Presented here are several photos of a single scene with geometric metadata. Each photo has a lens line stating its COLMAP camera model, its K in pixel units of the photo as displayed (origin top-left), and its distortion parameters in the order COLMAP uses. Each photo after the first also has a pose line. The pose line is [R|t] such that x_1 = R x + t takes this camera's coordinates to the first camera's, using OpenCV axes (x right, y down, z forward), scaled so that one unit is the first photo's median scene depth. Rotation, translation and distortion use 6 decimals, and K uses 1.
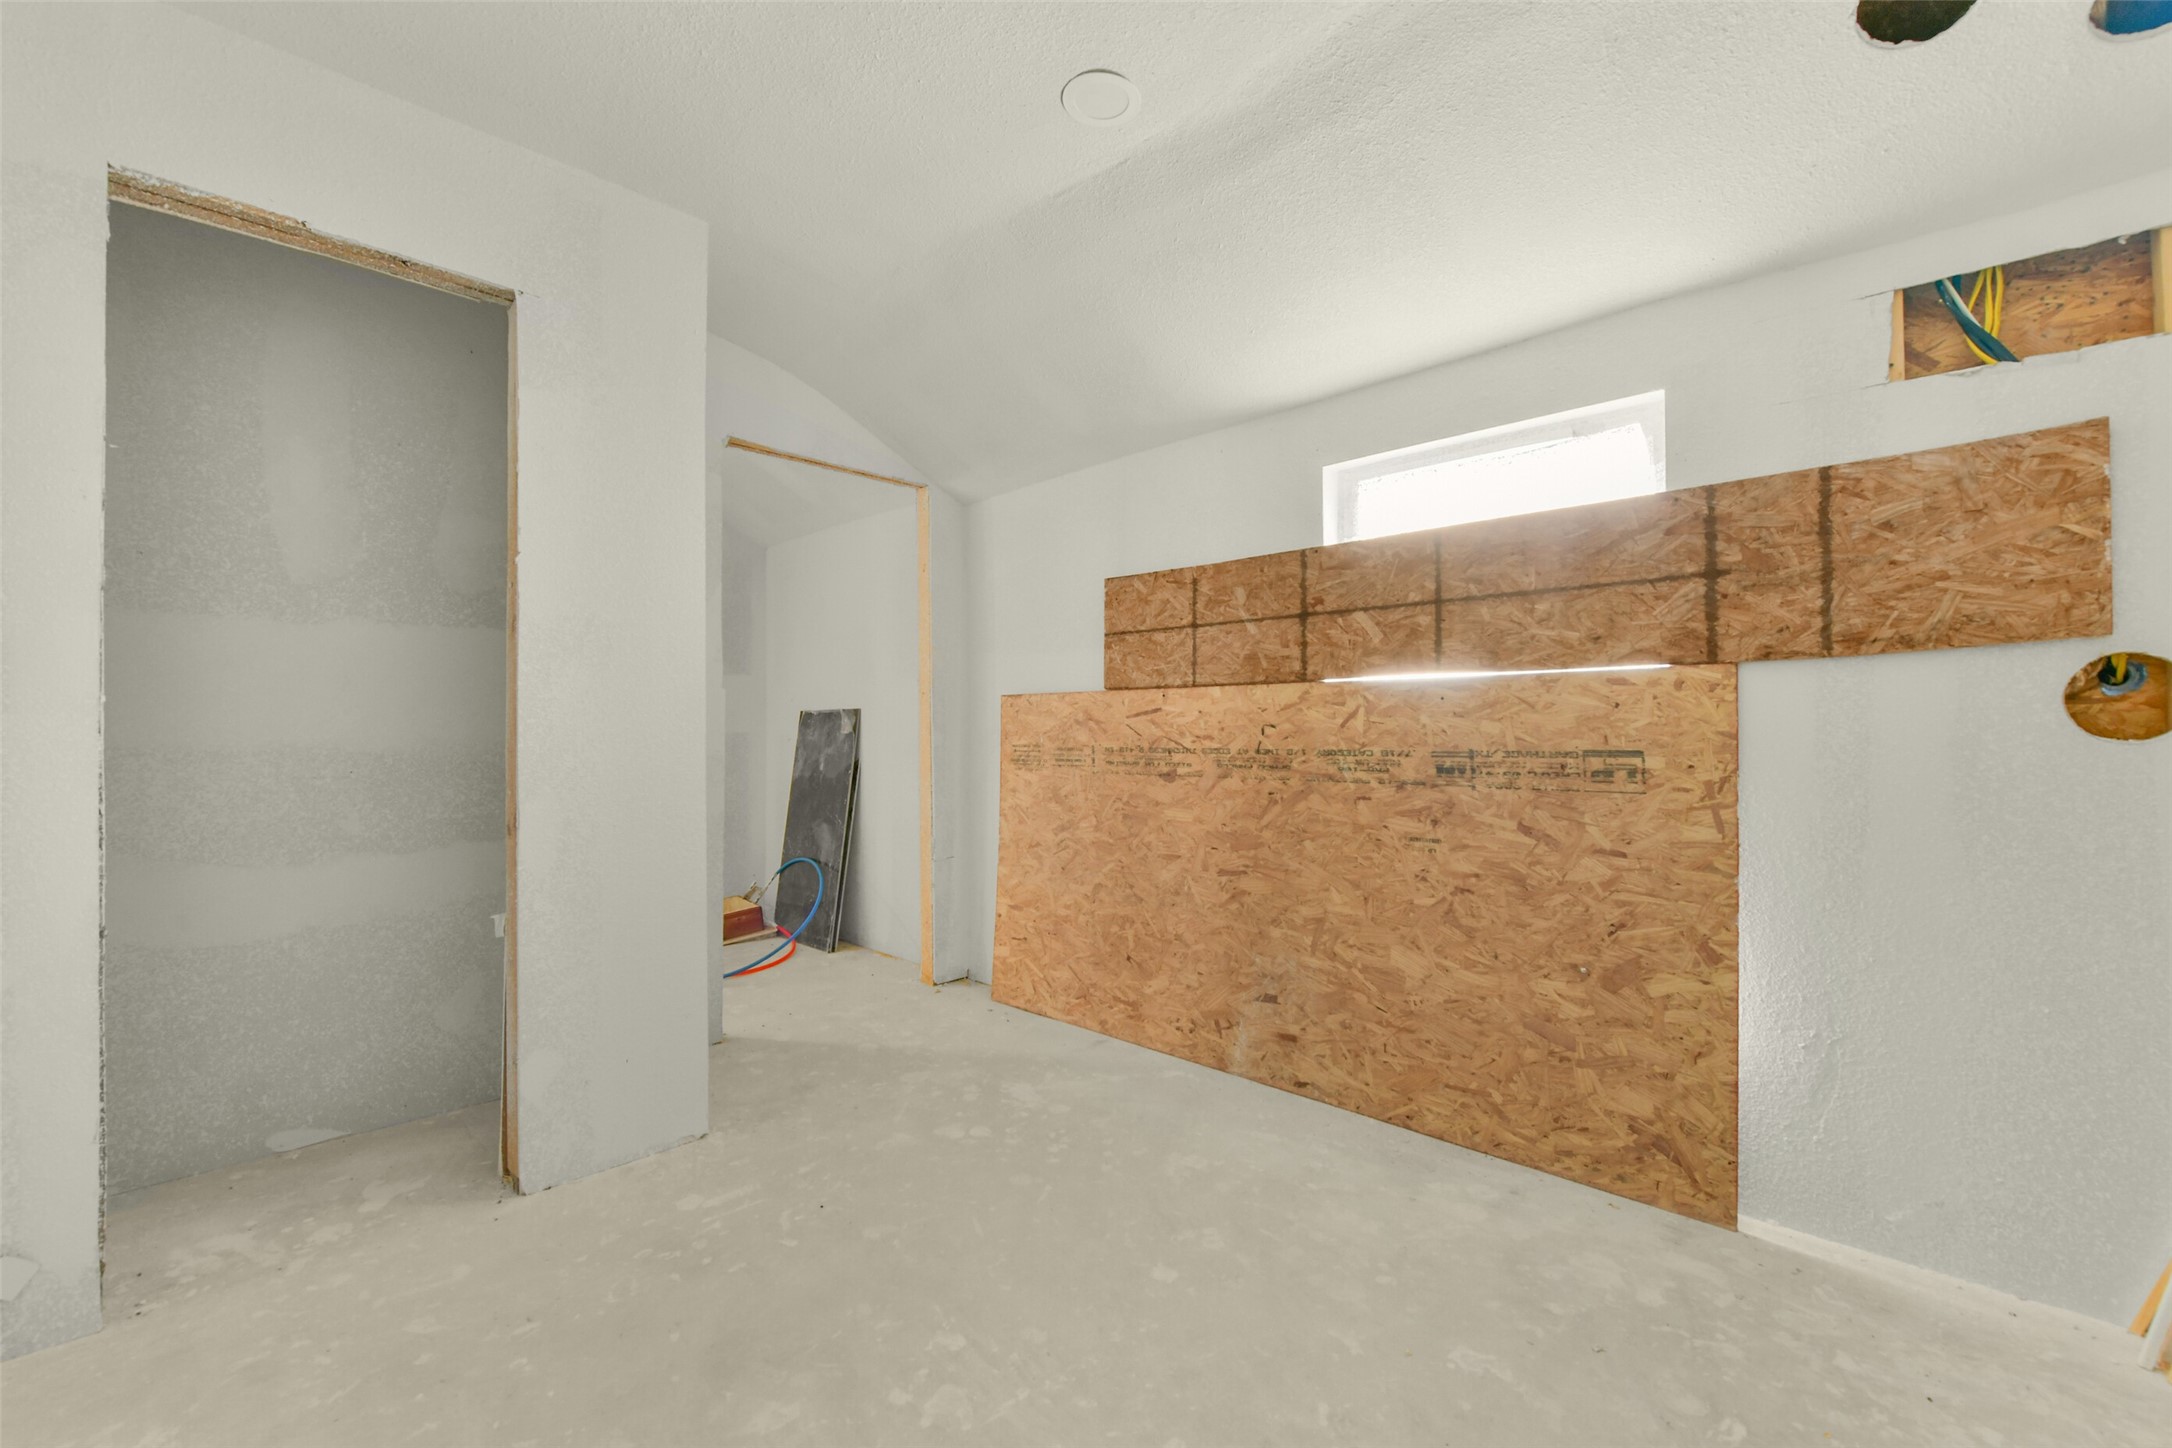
lens RADIAL K [[868.3, 0, 1092.4], [0, 868.3, 729.5], [0, 0, 1]] dist [-0.000873, 0.000339]
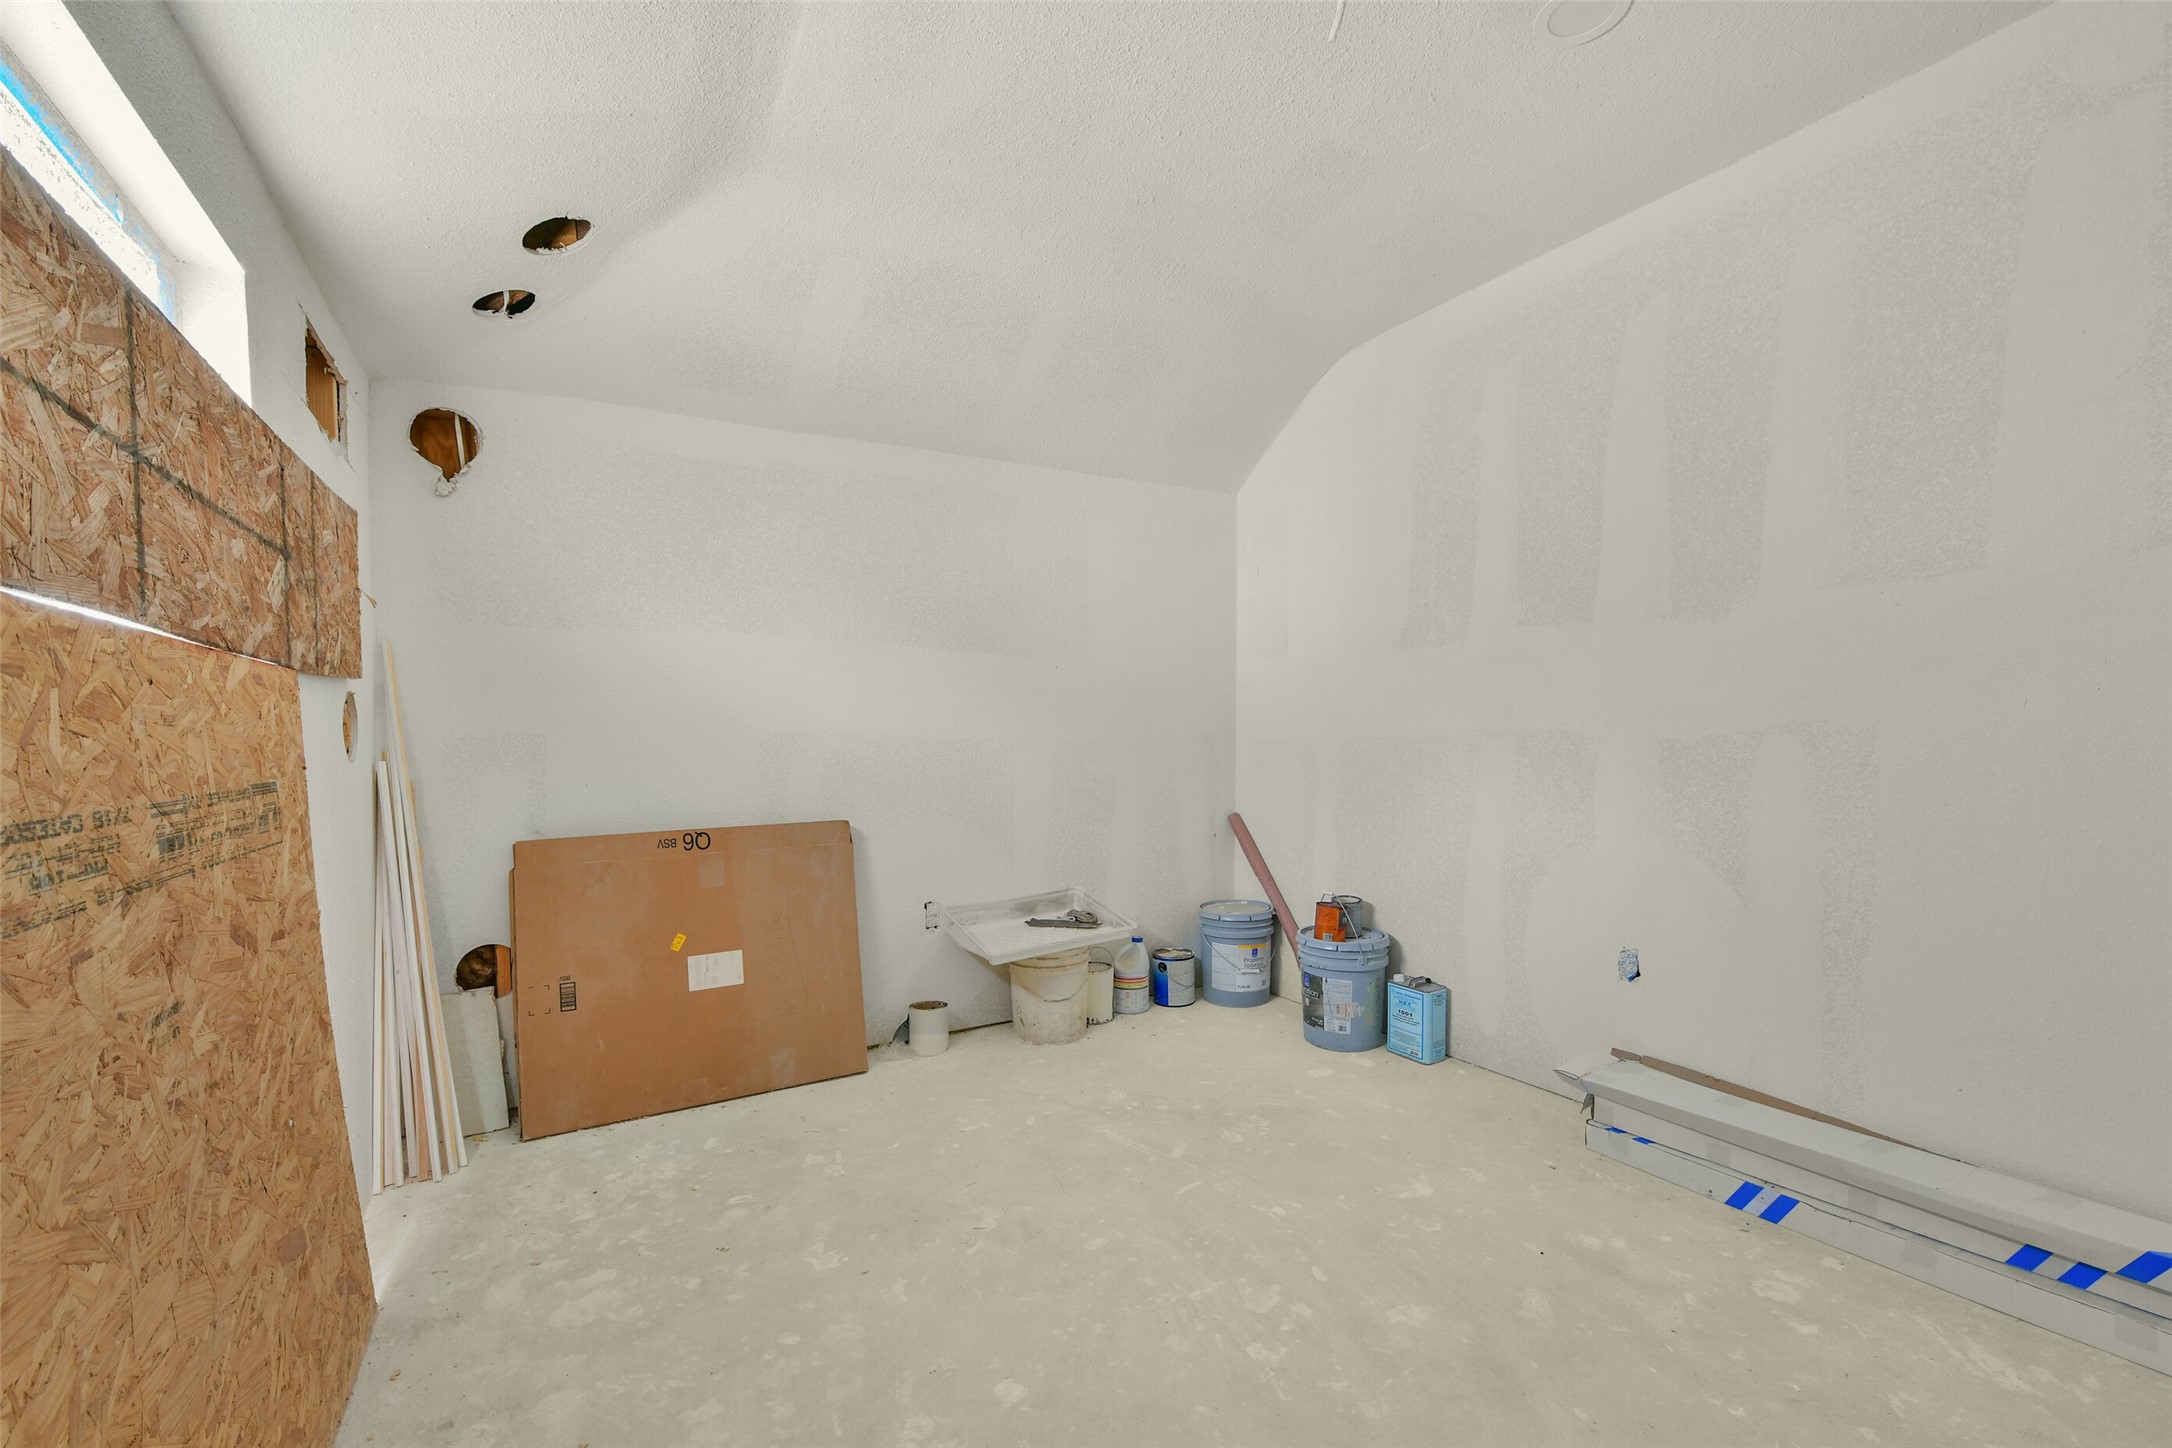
lens RADIAL K [[868.3, 0, 1088.4], [0, 868.3, 727.4], [0, 0, 1]] dist [-0.000873, 0.000339]
pose [[-0.957654, 0.021365, 0.287128, -0.272463], [0.019323, 0.999764, -0.009945, 0.000850], [-0.287273, -0.003976, -0.957841, 2.006359]]
